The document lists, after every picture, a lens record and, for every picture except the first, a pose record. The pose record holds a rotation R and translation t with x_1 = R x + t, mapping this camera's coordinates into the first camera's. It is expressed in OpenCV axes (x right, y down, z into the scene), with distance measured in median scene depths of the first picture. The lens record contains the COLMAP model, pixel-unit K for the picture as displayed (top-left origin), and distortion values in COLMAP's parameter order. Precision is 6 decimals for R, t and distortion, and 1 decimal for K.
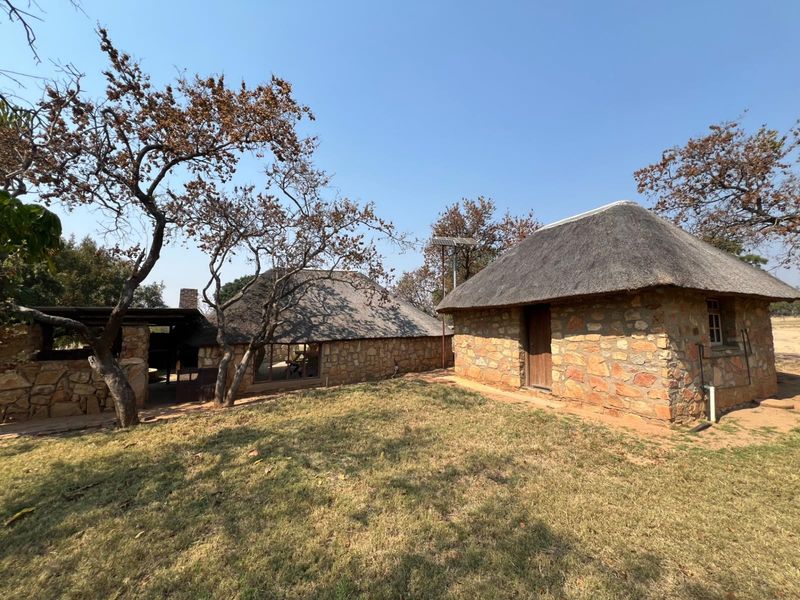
lens RADIAL K [[576.4, 0, 400.0], [0, 576.4, 300.0], [0, 0, 1]] dist [-0.006882, -0.000680]
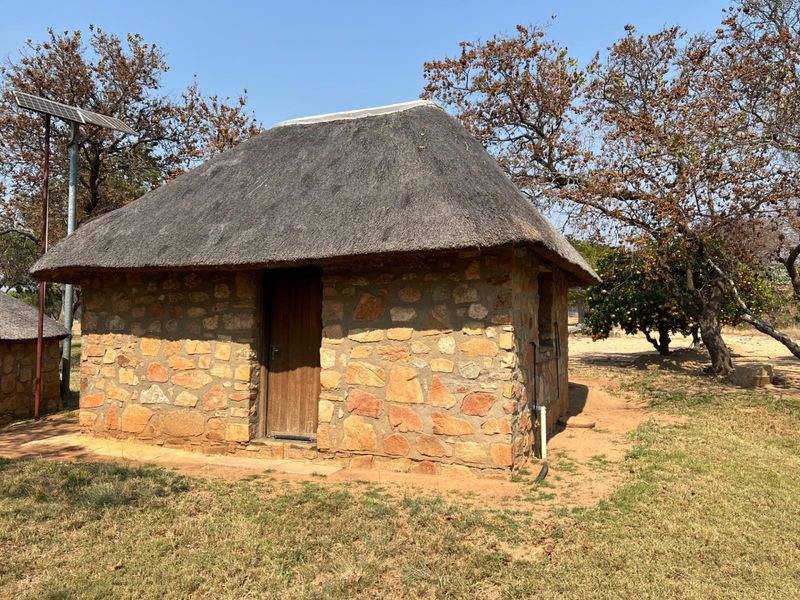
lens RADIAL K [[610.8, 0, 400.3], [0, 610.8, 321.0], [0, 0, 1]] dist [0.072771, -0.082878]
pose [[0.678819, 0.017808, 0.734089, -0.084907], [-0.018376, 0.999805, -0.007261, 0.054577], [-0.734075, -0.008561, 0.679014, 0.581511]]
